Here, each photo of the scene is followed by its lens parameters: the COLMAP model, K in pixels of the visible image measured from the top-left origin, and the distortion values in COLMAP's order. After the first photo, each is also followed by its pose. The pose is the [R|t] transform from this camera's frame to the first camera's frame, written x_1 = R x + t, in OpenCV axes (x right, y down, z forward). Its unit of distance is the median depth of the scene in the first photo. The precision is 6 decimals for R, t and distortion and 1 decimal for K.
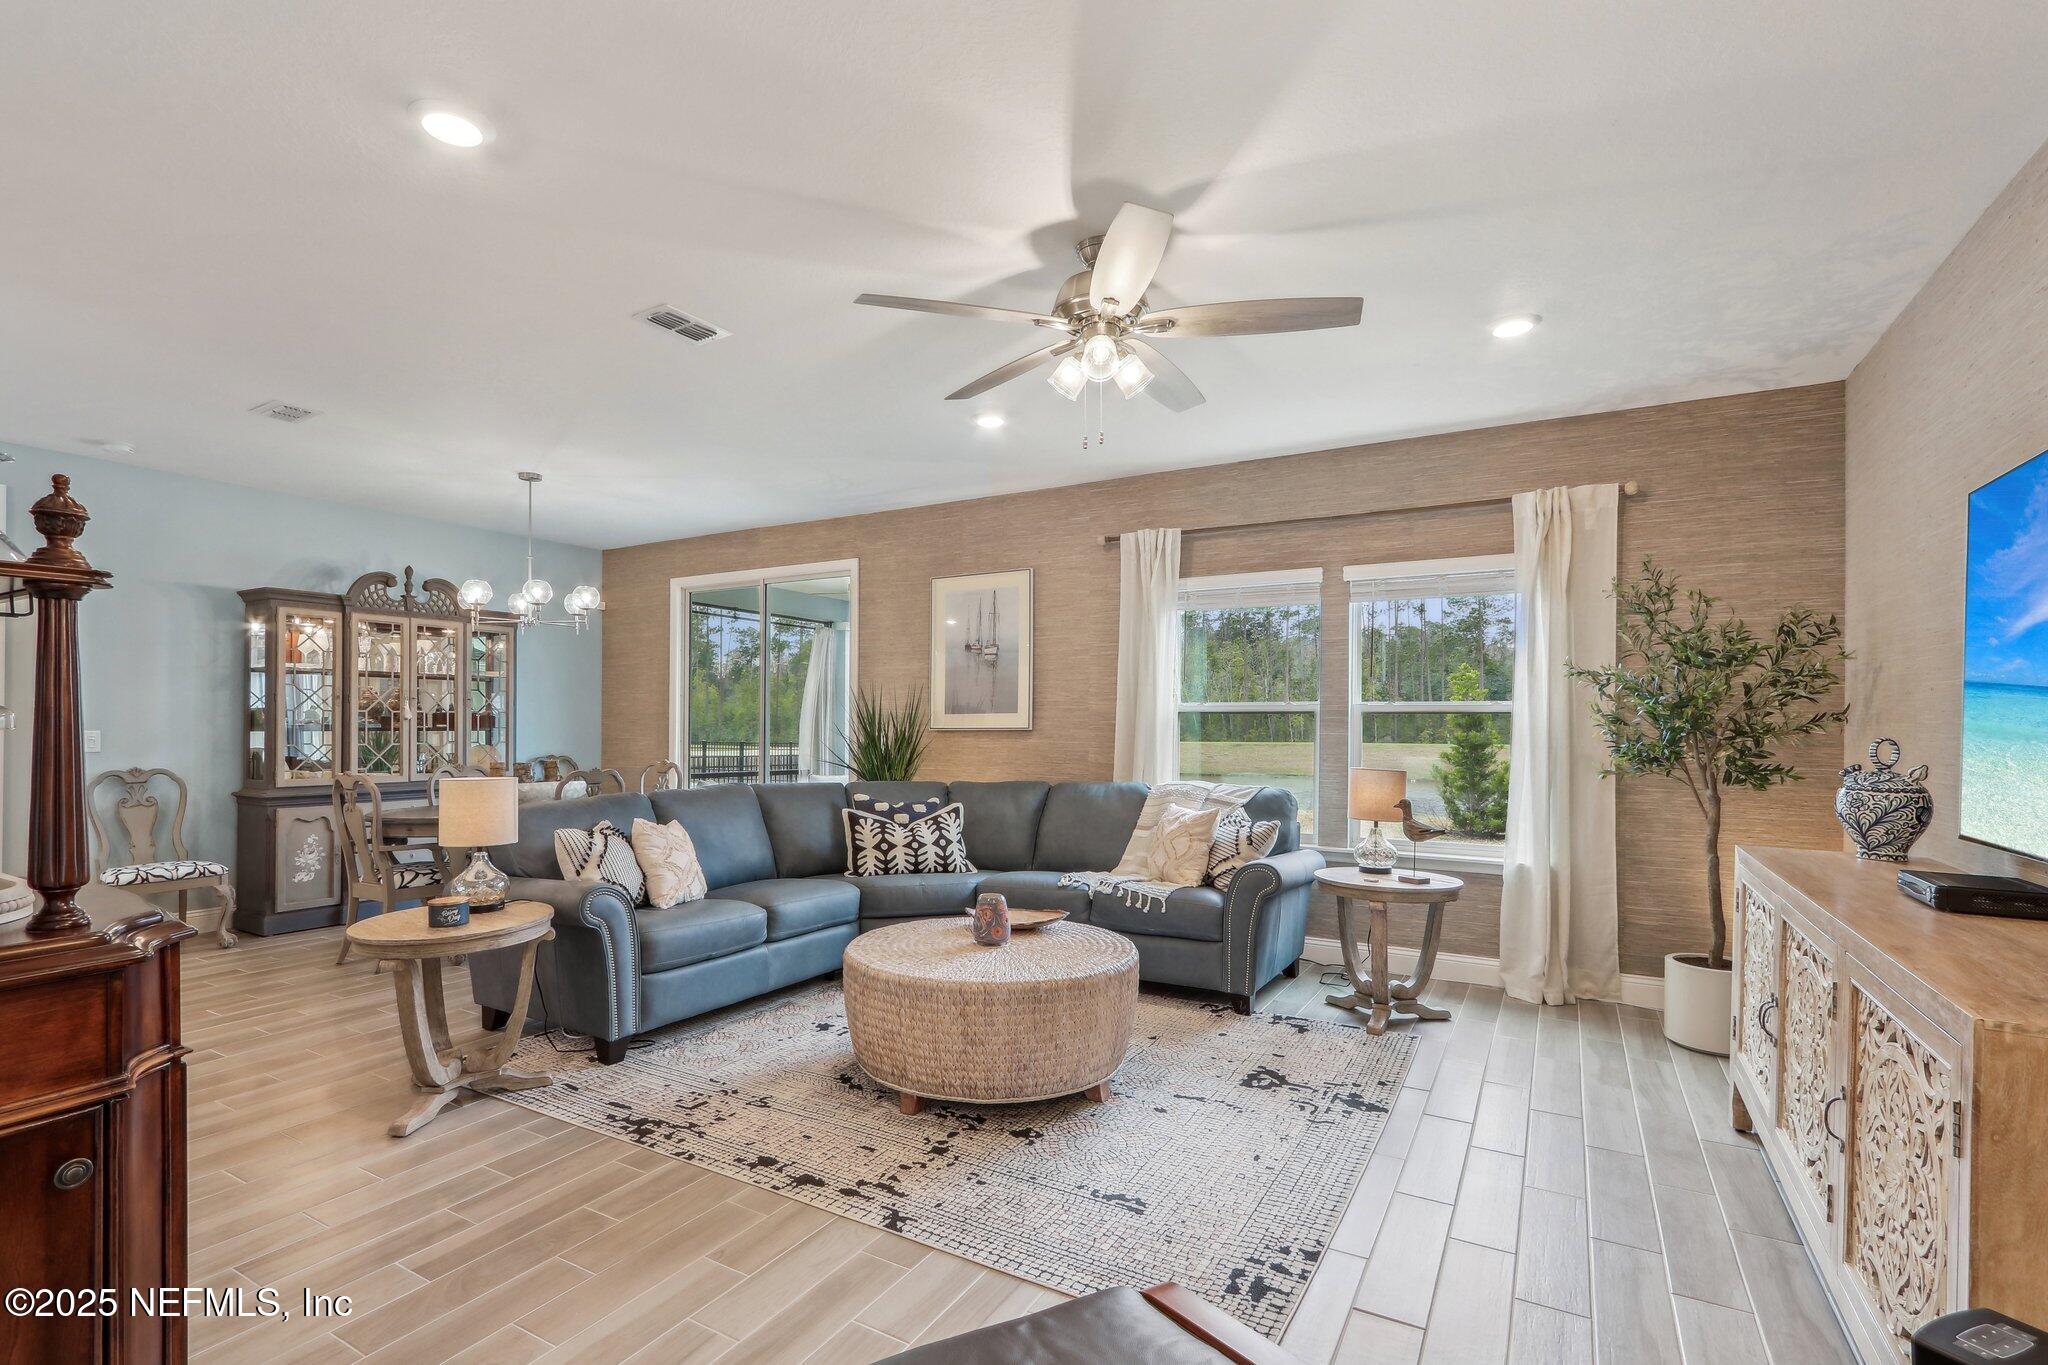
lens RADIAL K [[950.2, 0, 1003.6], [0, 950.2, 716.8], [0, 0, 1]] dist [0.001197, 0.000198]
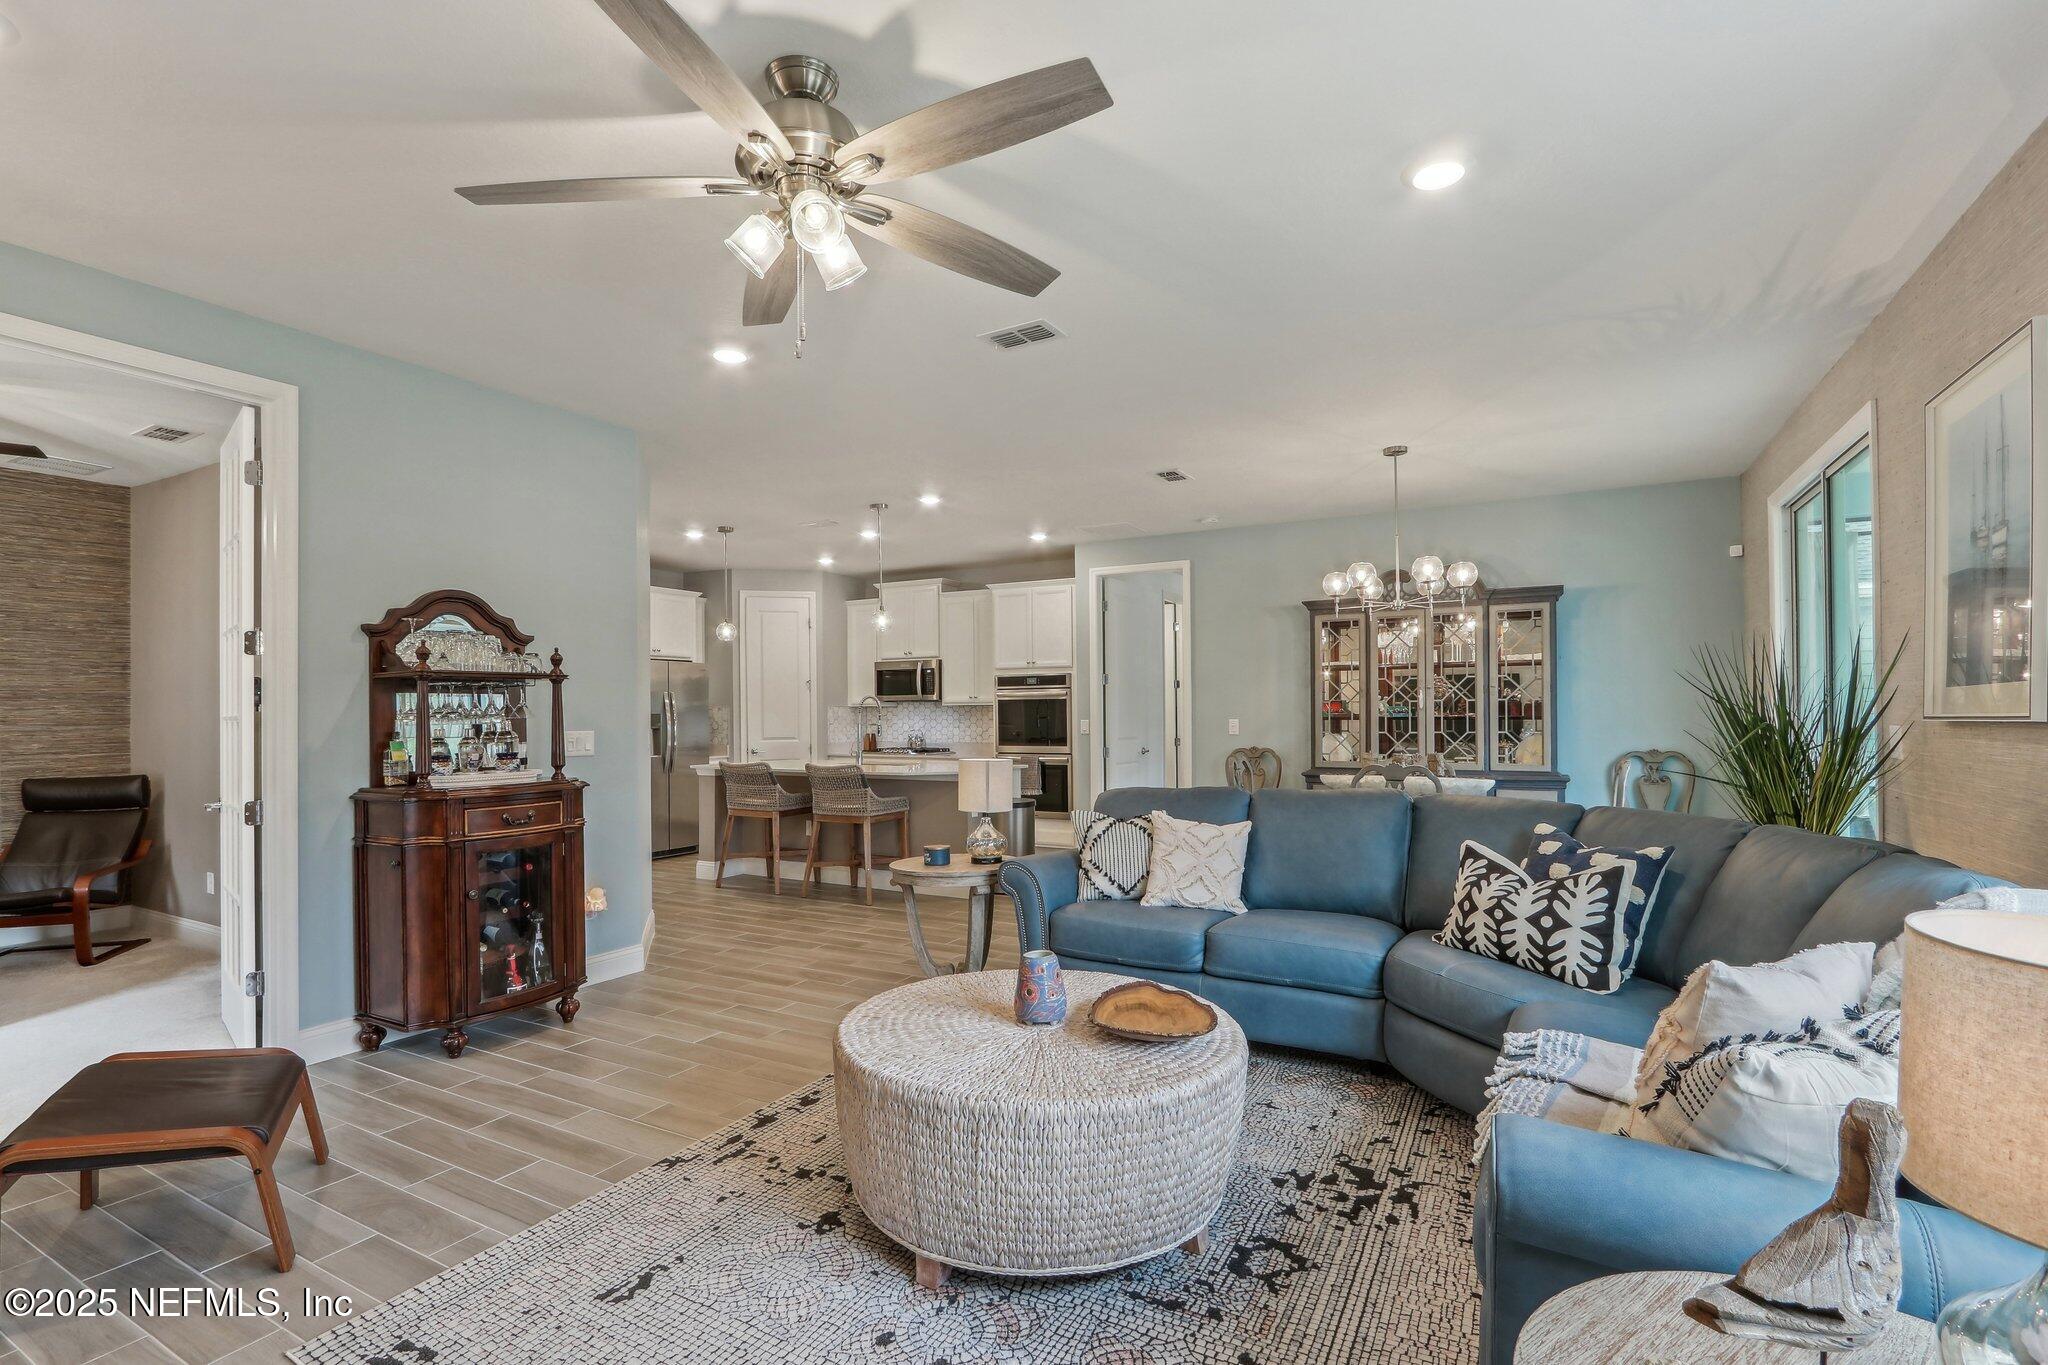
lens RADIAL K [[955.6, 0, 997.5], [0, 955.6, 696.9], [0, 0, 1]] dist [-0.016609, 0.000066]
pose [[0.016334, -0.021666, -0.999632, 0.492873], [0.013318, 0.999681, -0.021450, 0.007061], [0.999778, -0.012963, 0.016617, 0.664915]]
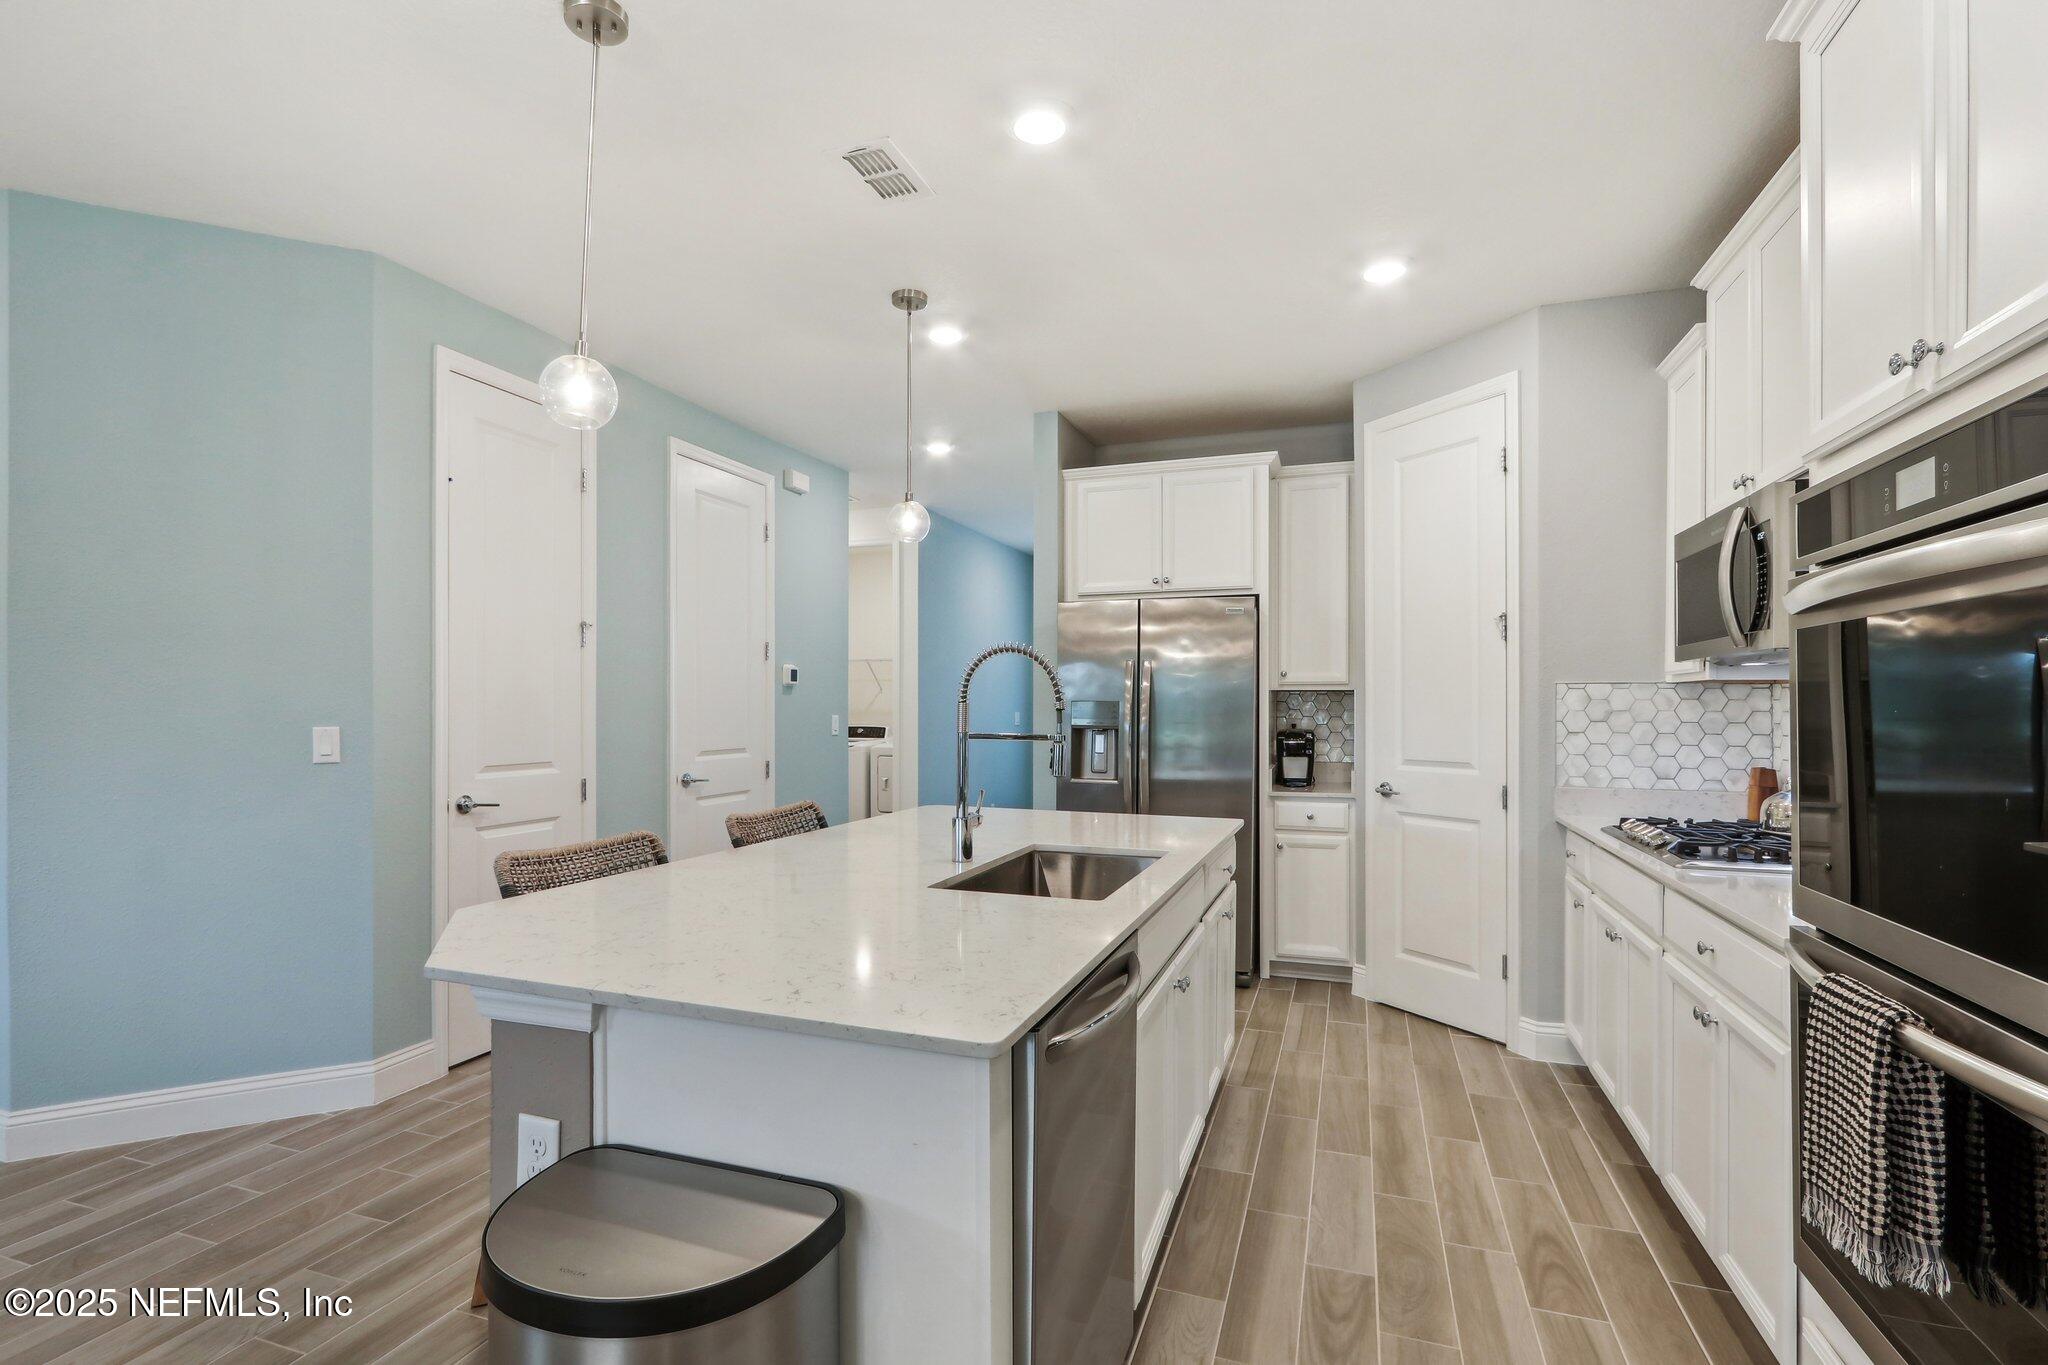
lens RADIAL K [[965.1, 0, 1023.3], [0, 965.1, 707.2], [0, 0, 1]] dist [0.000704, 0.000301]
pose [[-0.980735, -0.004589, -0.195291, -0.949808], [-0.003439, 0.999975, -0.006227, 0.003302], [0.195315, -0.005436, -0.980726, 0.960933]]
